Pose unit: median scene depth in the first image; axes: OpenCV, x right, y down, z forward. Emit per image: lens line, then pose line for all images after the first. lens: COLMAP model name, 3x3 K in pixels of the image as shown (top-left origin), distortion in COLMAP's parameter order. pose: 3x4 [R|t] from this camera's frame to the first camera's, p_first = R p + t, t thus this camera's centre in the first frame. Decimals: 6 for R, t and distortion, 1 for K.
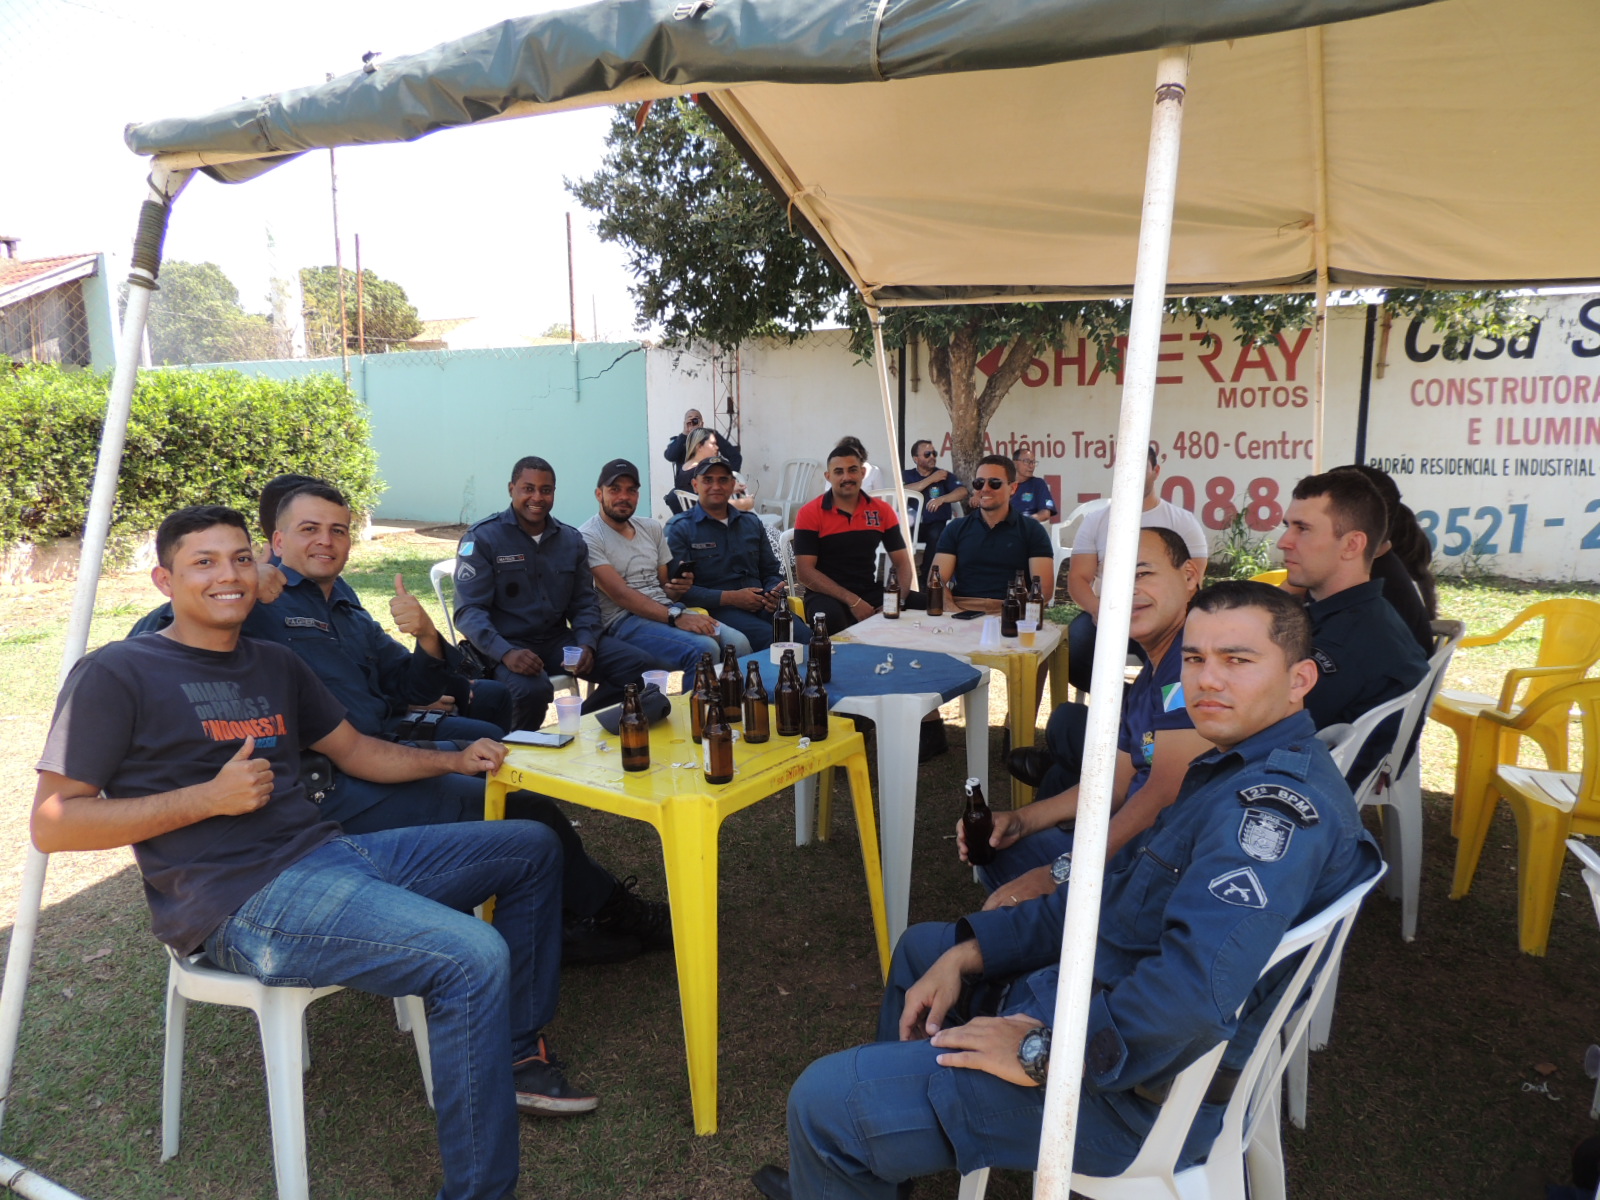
lens RADIAL K [[1130.3, 0, 800.0], [0, 1130.3, 600.0], [0, 0, 1]] dist [-0.010722, 0.000672]
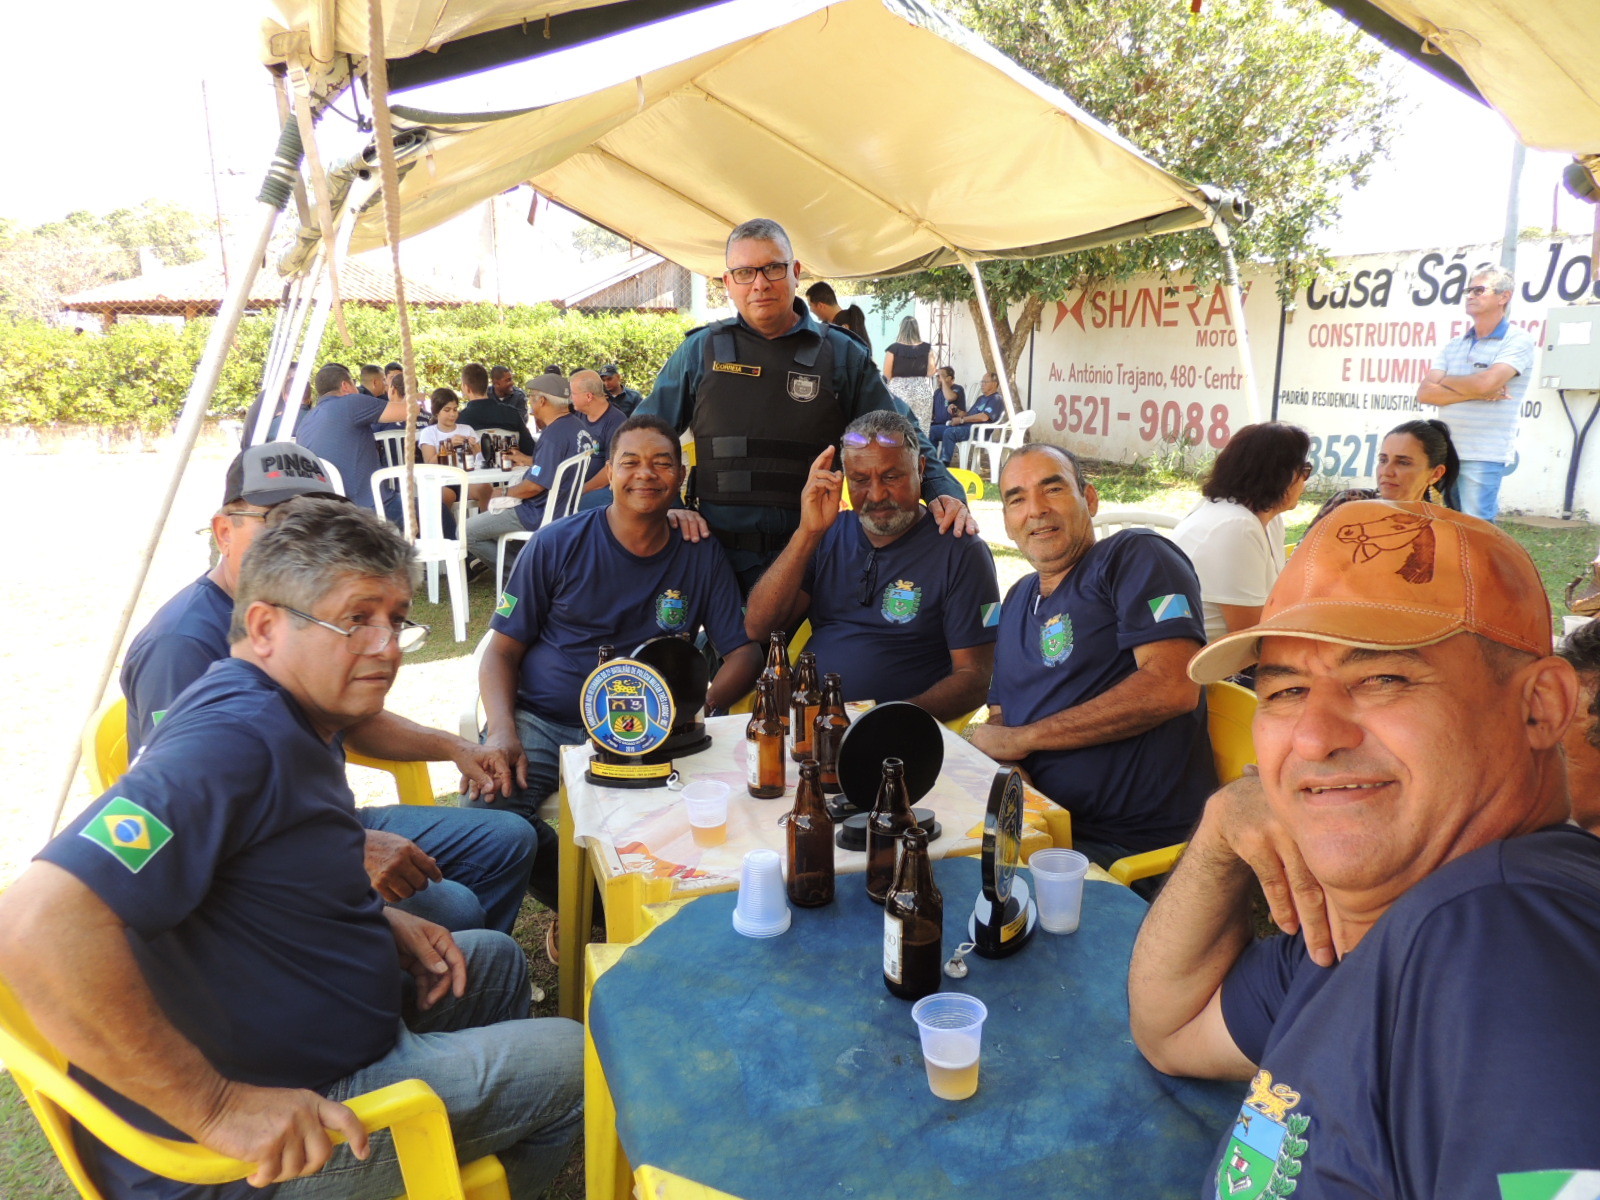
lens RADIAL K [[1130.3, 0, 800.0], [0, 1130.3, 600.0], [0, 0, 1]] dist [-0.010722, 0.000672]
pose [[0.788235, 0.148753, -0.597125, 0.825882], [-0.111986, 0.988816, 0.098501, 0.032695], [0.605099, -0.010772, 0.796077, -0.259430]]
